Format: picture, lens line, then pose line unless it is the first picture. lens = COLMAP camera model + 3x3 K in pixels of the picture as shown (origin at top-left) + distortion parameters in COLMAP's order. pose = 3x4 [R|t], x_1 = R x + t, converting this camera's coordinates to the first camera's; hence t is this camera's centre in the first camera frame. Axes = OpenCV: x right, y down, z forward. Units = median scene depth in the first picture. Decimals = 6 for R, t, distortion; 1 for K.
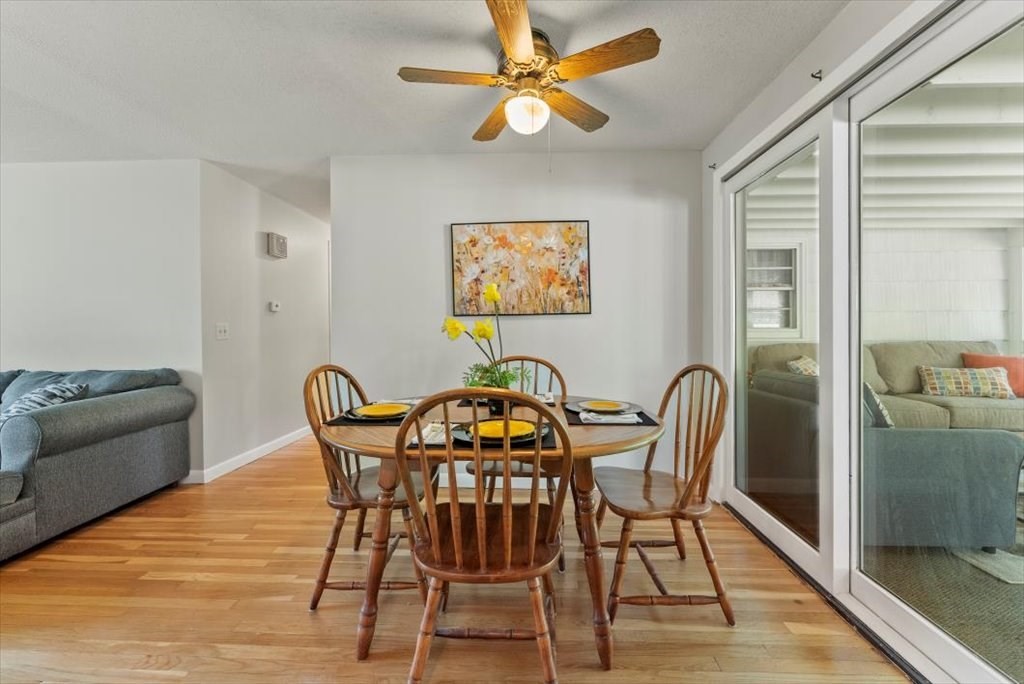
lens RADIAL K [[413.4, 0, 515.0], [0, 413.4, 332.7], [0, 0, 1]] dist [0.000266, 0.000102]
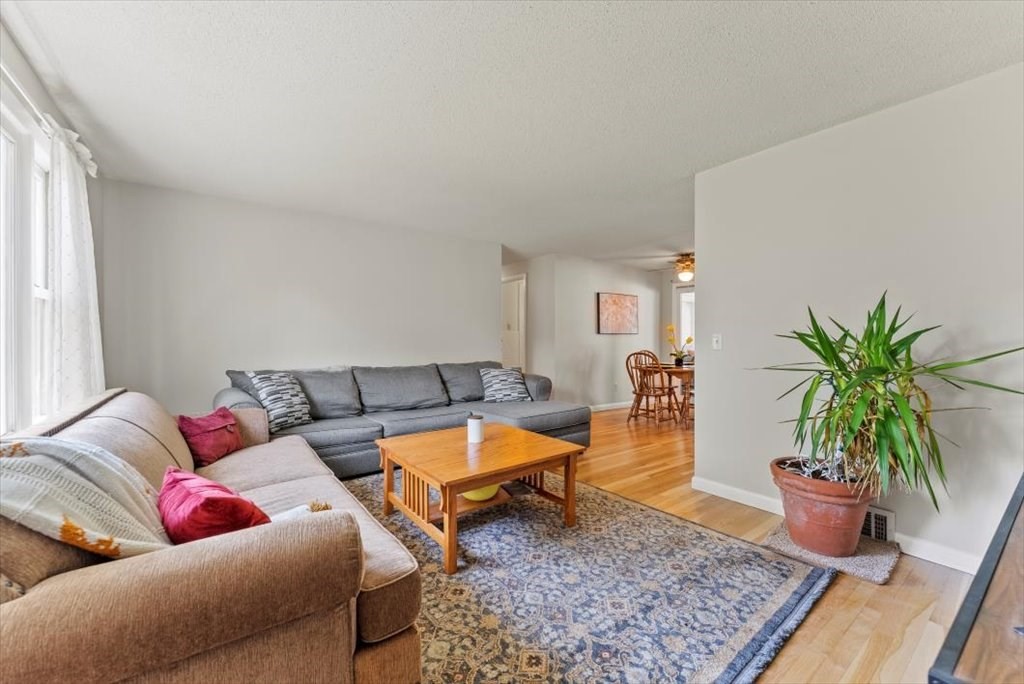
lens RADIAL K [[409.4, 0, 511.1], [0, 409.4, 343.4], [0, 0, 1]] dist [0.000133, 0.000129]
pose [[0.780564, 0.000001, 0.625076, -1.925077], [0.002768, 0.999990, -0.003458, 0.017381], [-0.625070, 0.004429, 0.780556, -0.428386]]
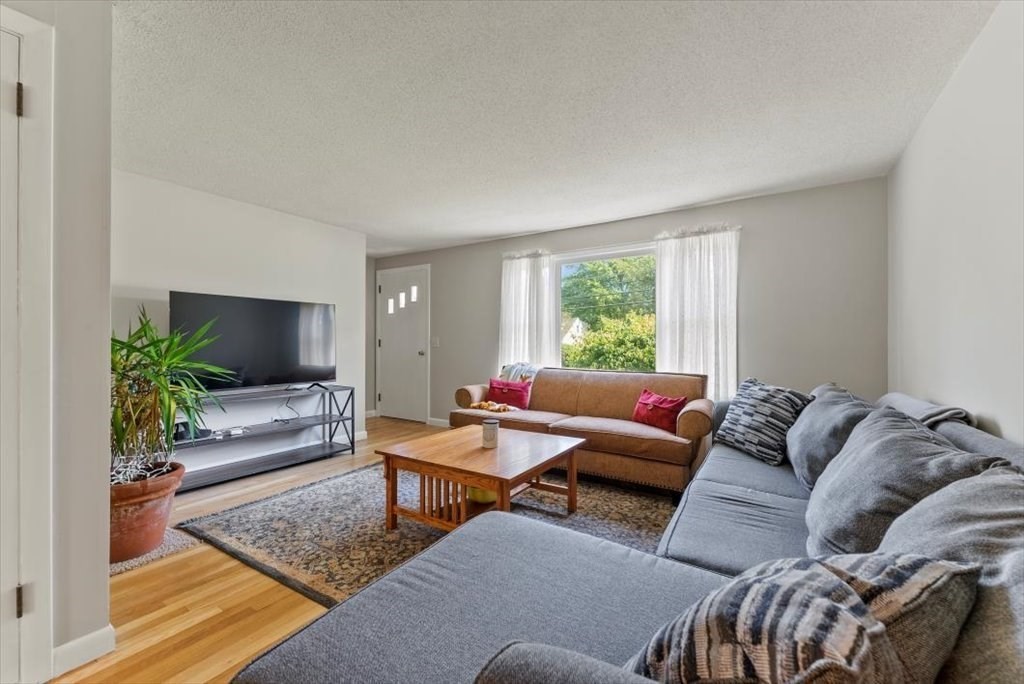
lens RADIAL K [[409.4, 0, 511.1], [0, 409.4, 343.4], [0, 0, 1]] dist [0.000133, 0.000129]
pose [[-0.505751, 0.001695, -0.862678, -0.693148], [-0.007755, 0.999949, 0.006511, 0.001335], [0.862645, 0.009983, -0.505712, 0.799420]]
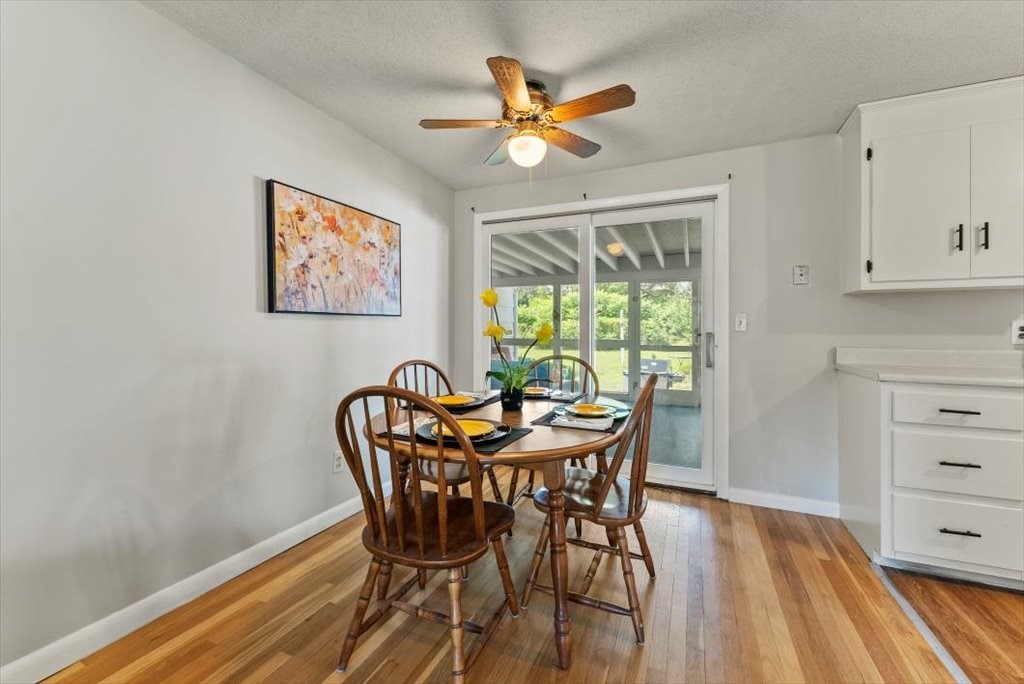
lens RADIAL K [[411.5, 0, 511.4], [0, 411.5, 330.2], [0, 0, 1]] dist [0.000267, -0.000036]
pose [[0.365456, 0.004811, 0.930816, -0.657235], [0.002443, 0.999978, -0.006128, -0.005112], [-0.930825, 0.004513, 0.365437, 0.377912]]
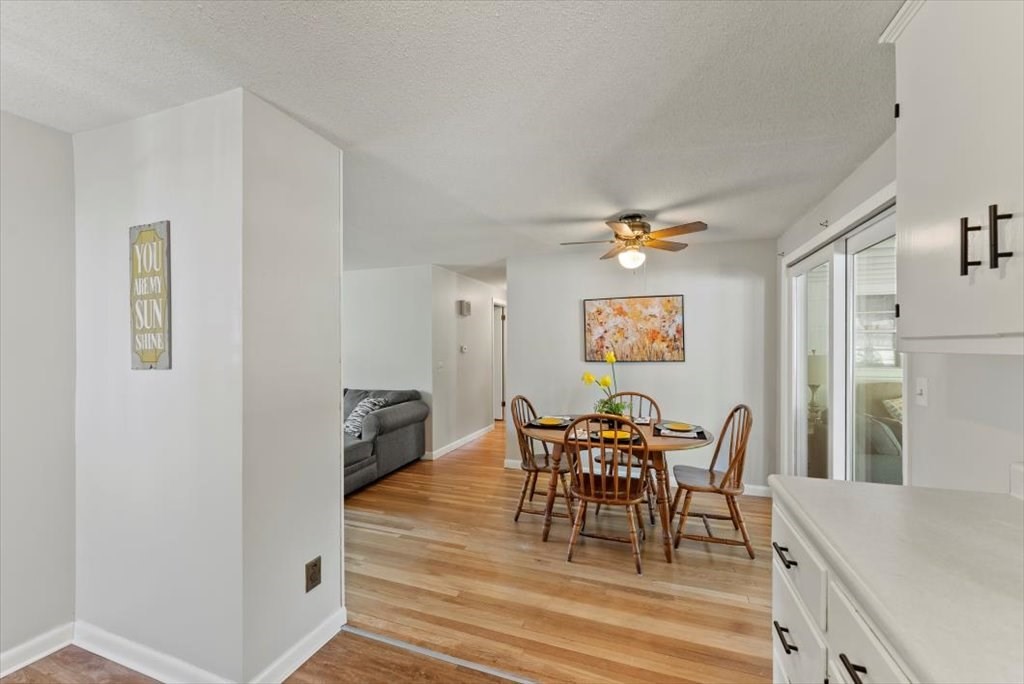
lens RADIAL K [[412.2, 0, 510.0], [0, 412.2, 348.6], [0, 0, 1]] dist [0.000364, 0.000064]
pose [[0.953050, 0.004103, -0.302785, 0.042759], [-0.004213, 0.999991, 0.000291, -0.087780], [0.302783, 0.000998, 0.953059, -0.505656]]
